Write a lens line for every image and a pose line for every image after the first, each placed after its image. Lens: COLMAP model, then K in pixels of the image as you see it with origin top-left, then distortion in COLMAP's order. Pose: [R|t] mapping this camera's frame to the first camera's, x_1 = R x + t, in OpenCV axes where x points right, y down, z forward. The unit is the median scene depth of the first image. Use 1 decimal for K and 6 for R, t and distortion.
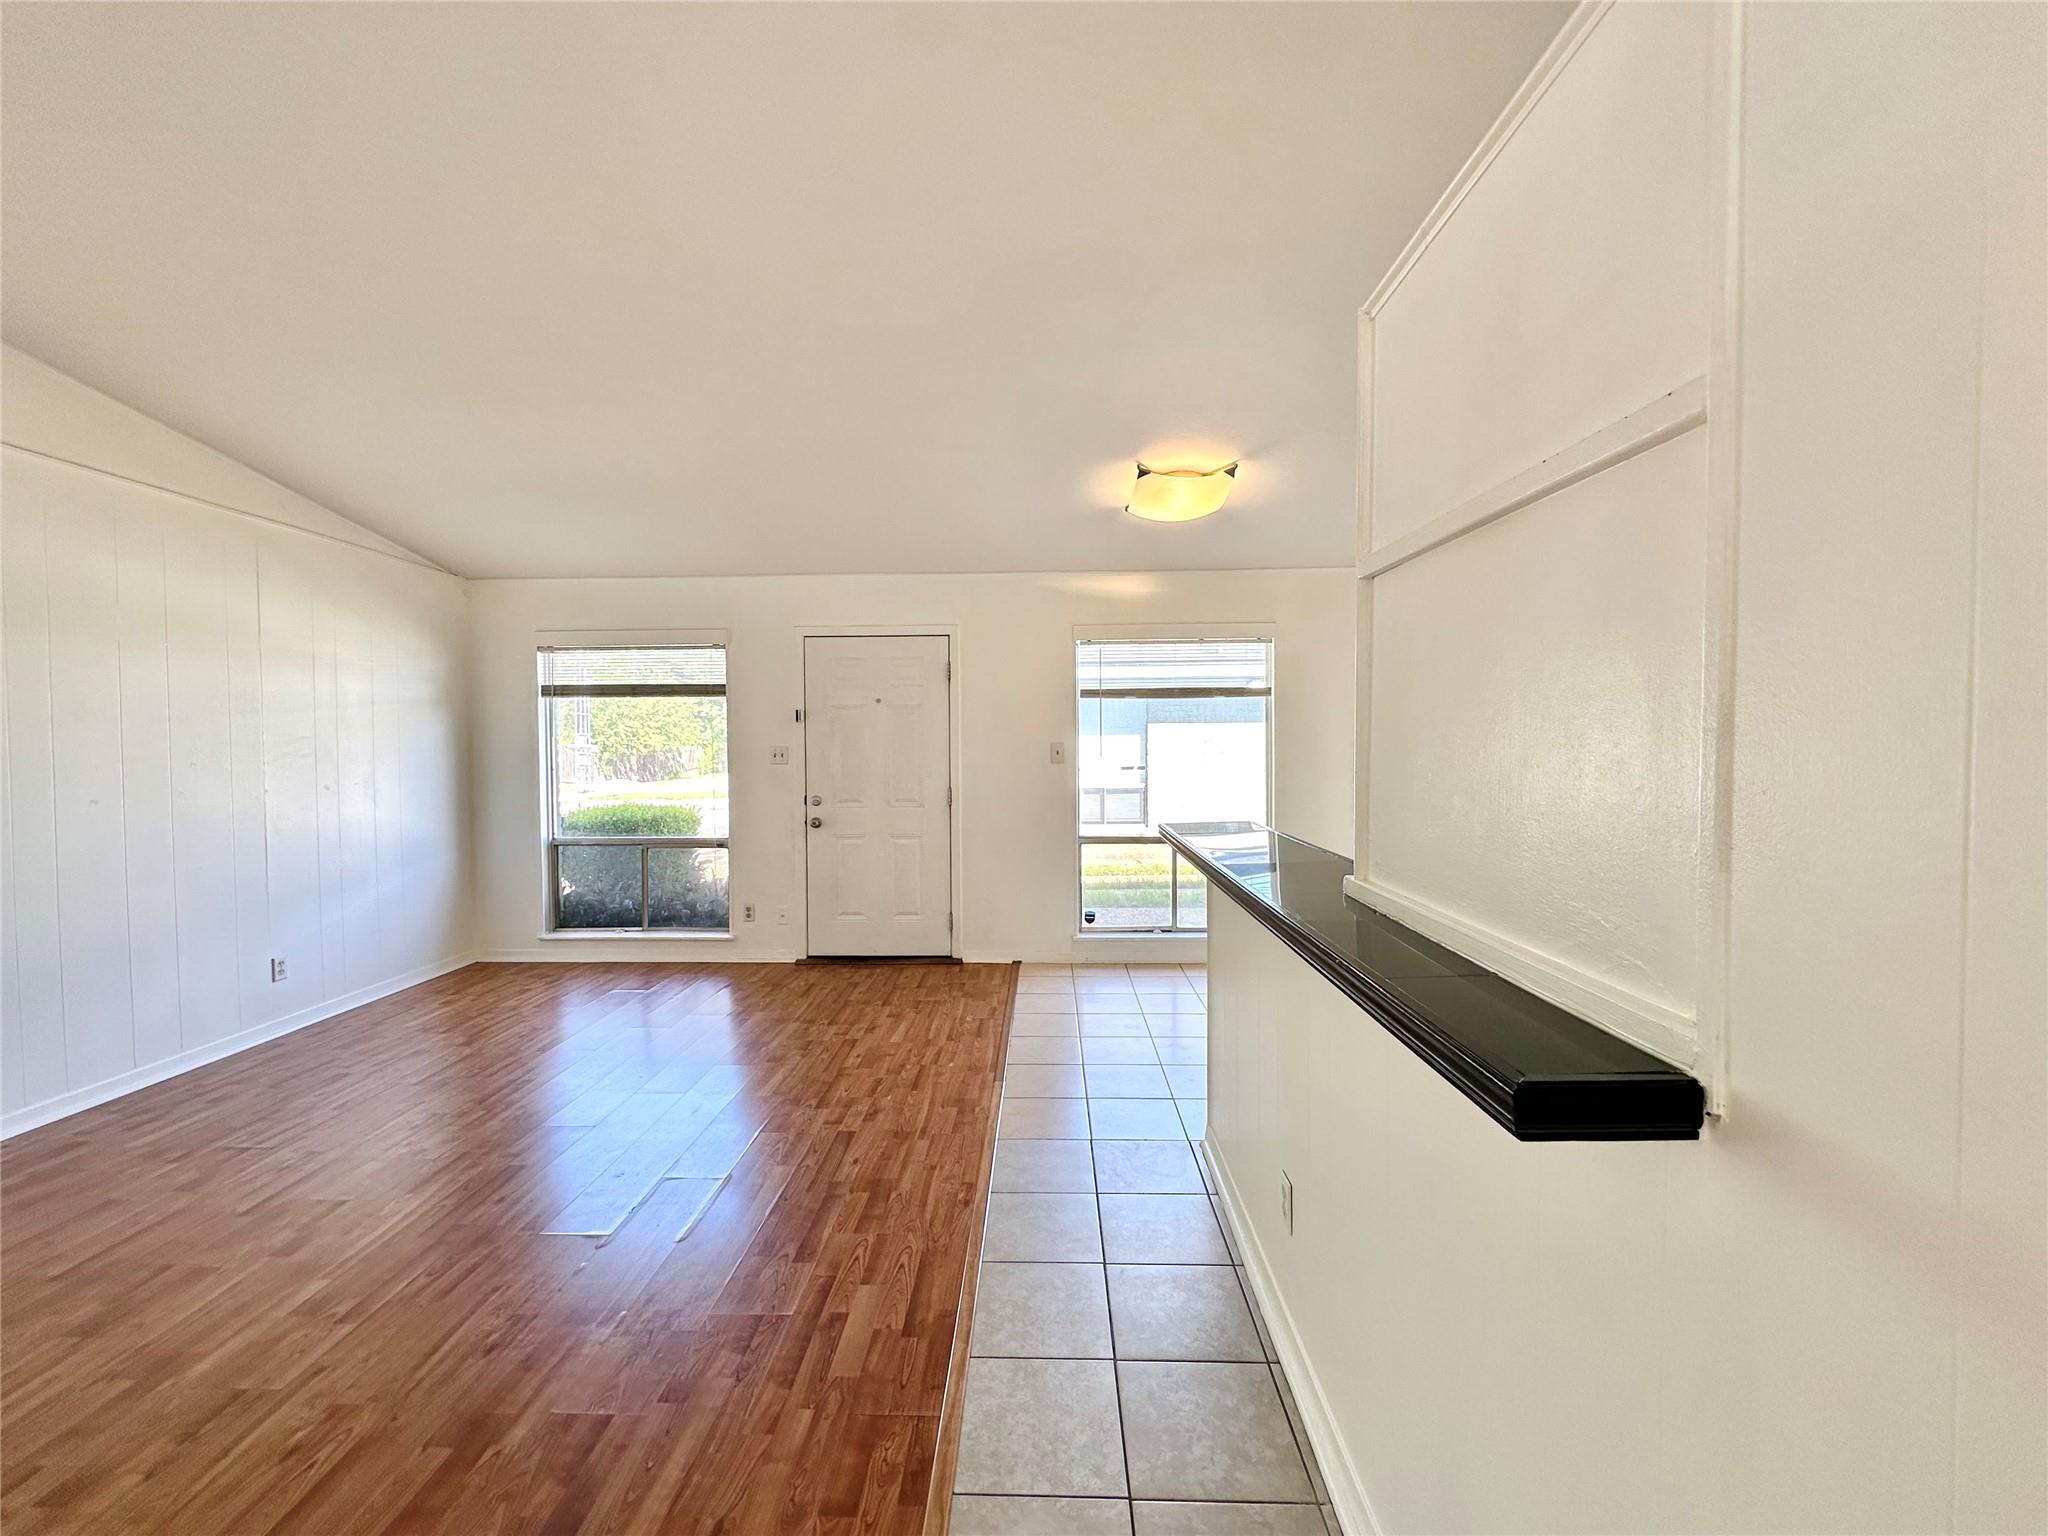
lens RADIAL K [[819.1, 0, 1023.7], [0, 819.1, 766.5], [0, 0, 1]] dist [-0.003025, 0.000174]
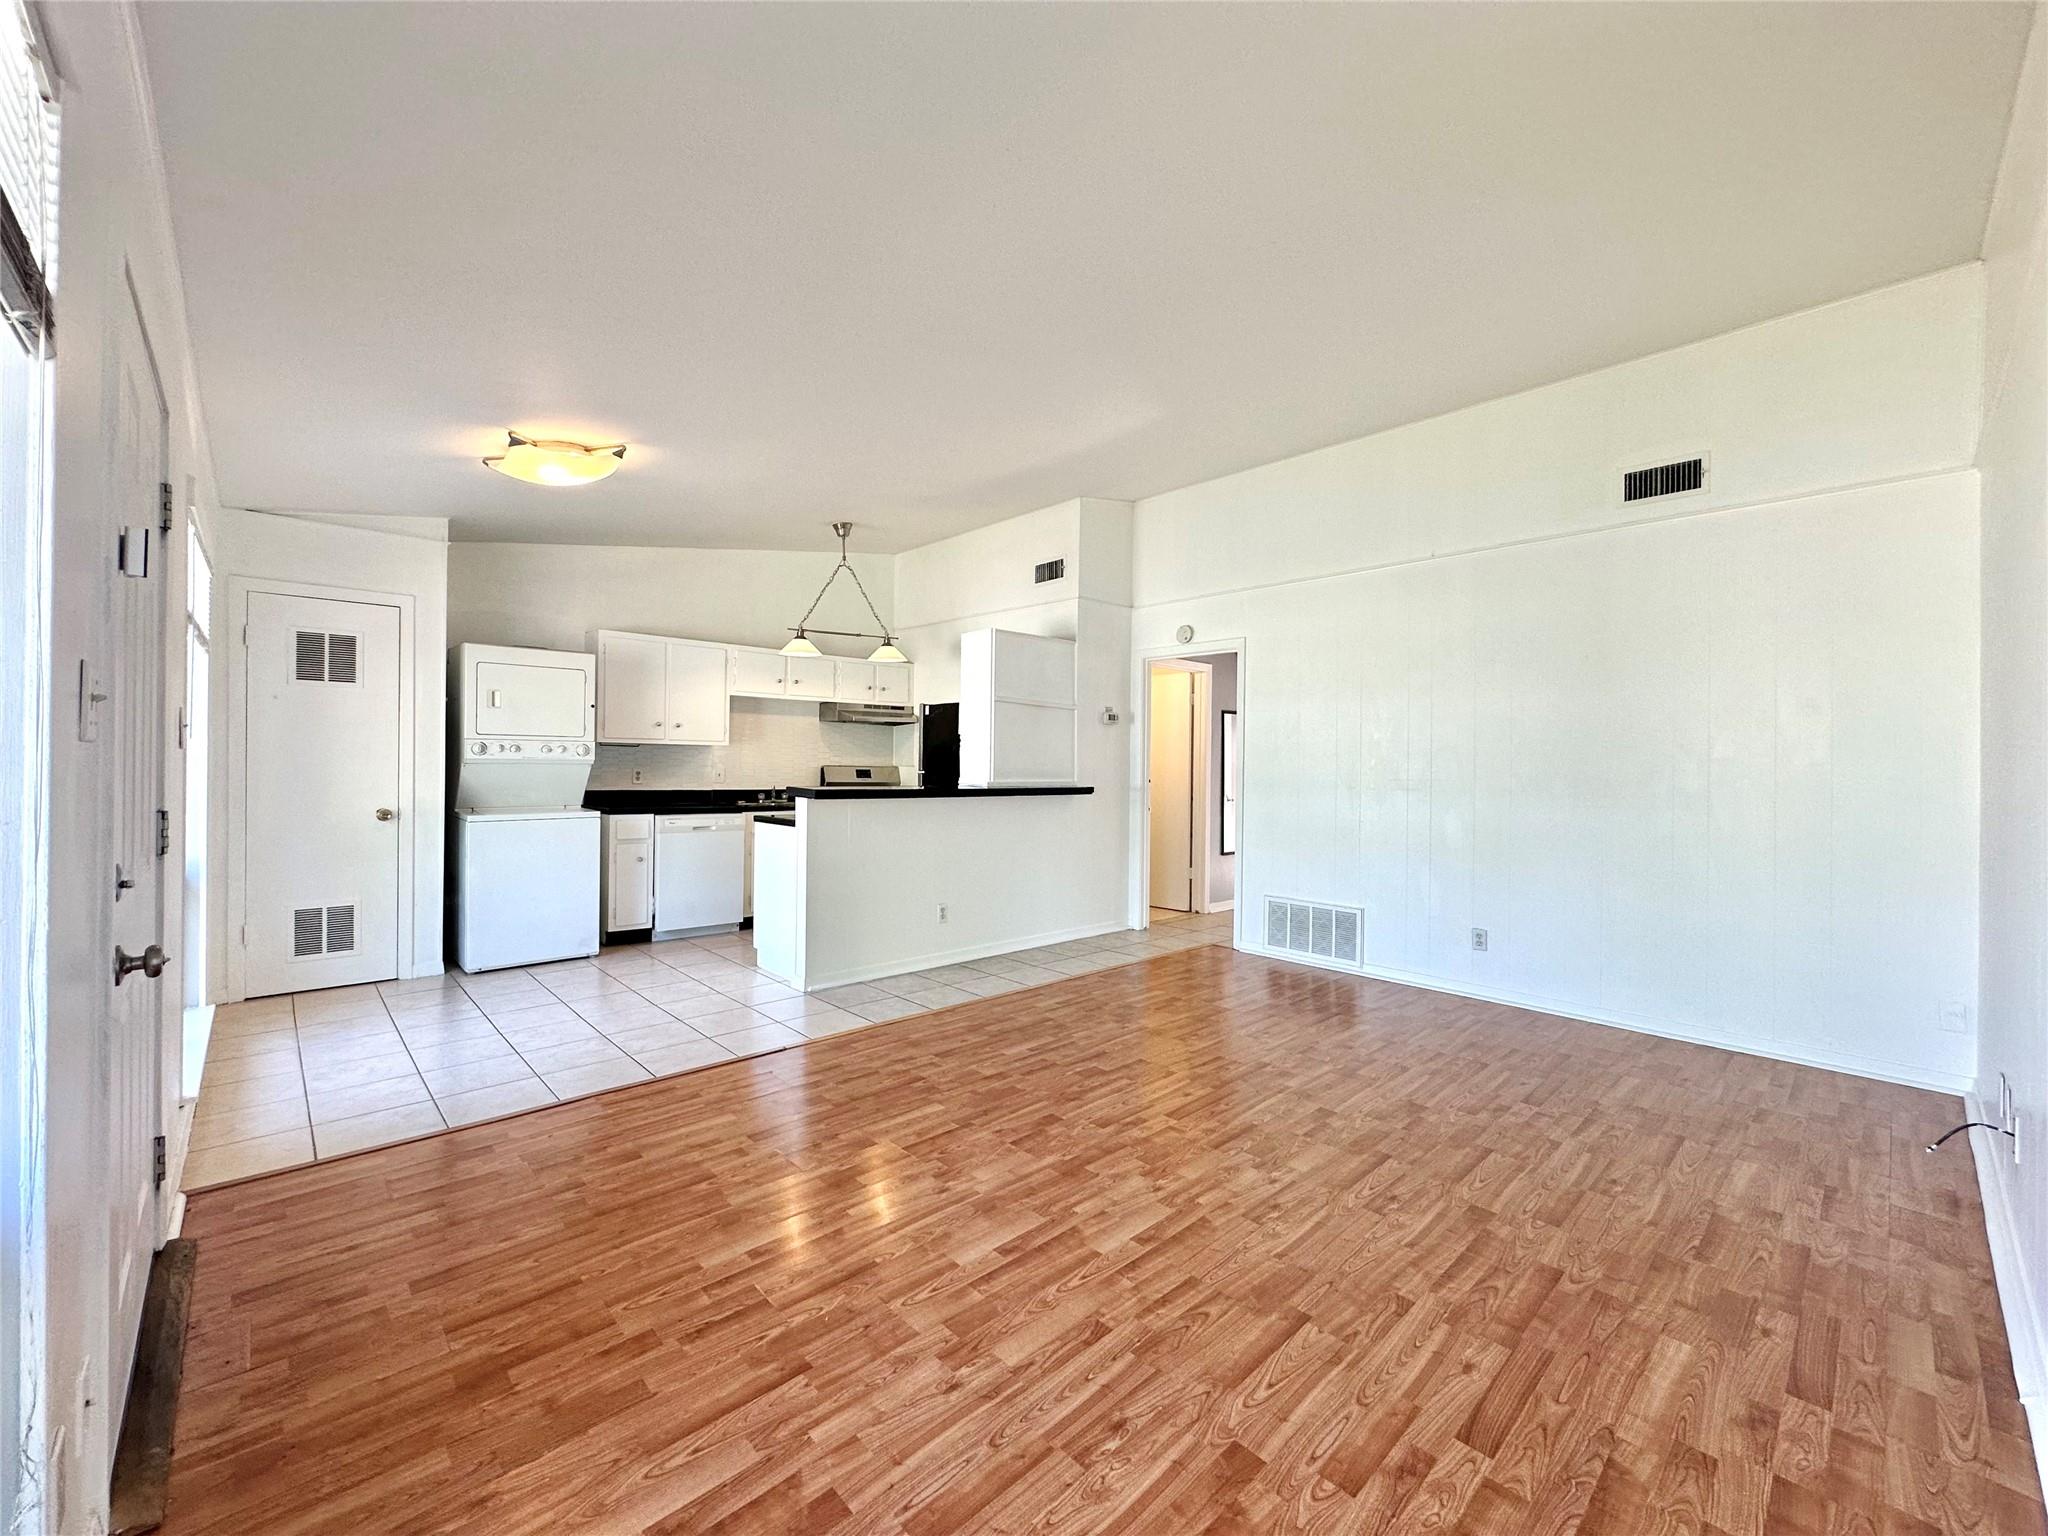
lens RADIAL K [[819.1, 0, 1023.7], [0, 819.1, 766.5], [0, 0, 1]] dist [-0.003025, 0.000174]
pose [[-0.704234, -0.003256, 0.709960, -0.797161], [0.011162, 0.999815, 0.015657, 0.004715], [-0.709880, 0.018951, -0.704067, 1.208546]]
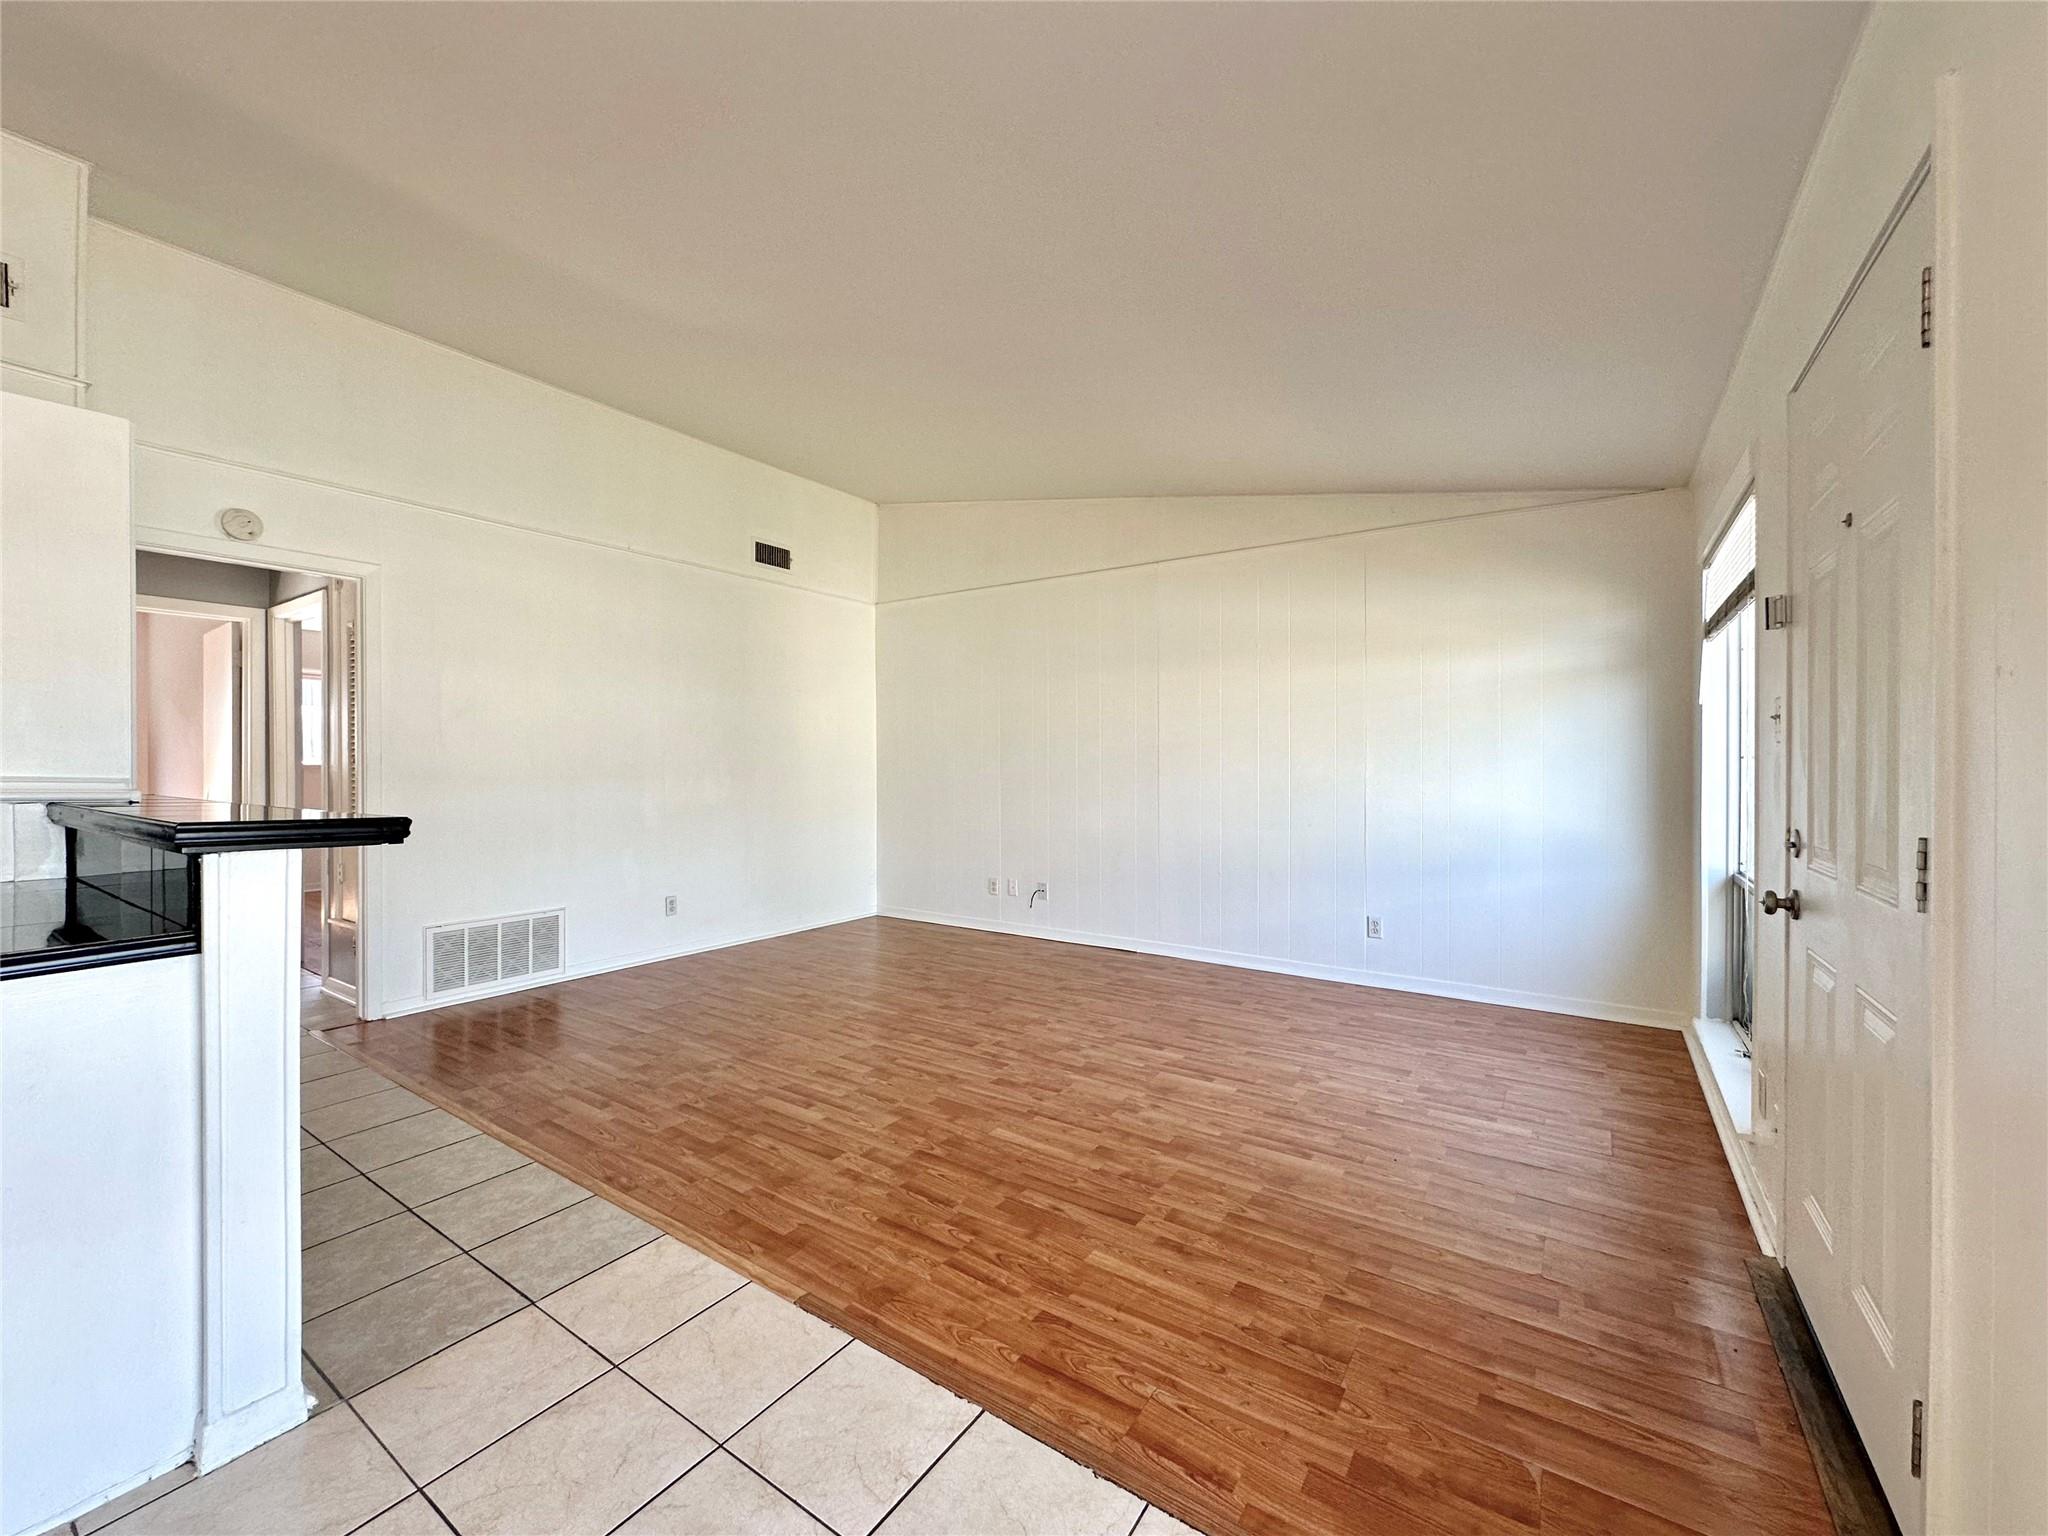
lens RADIAL K [[819.1, 0, 1023.7], [0, 819.1, 766.5], [0, 0, 1]] dist [-0.003025, 0.000174]
pose [[-0.536083, 0.009393, -0.844113, 0.279903], [-0.020050, 0.999514, 0.023856, 0.008197], [0.843927, 0.029713, -0.535634, 1.120163]]
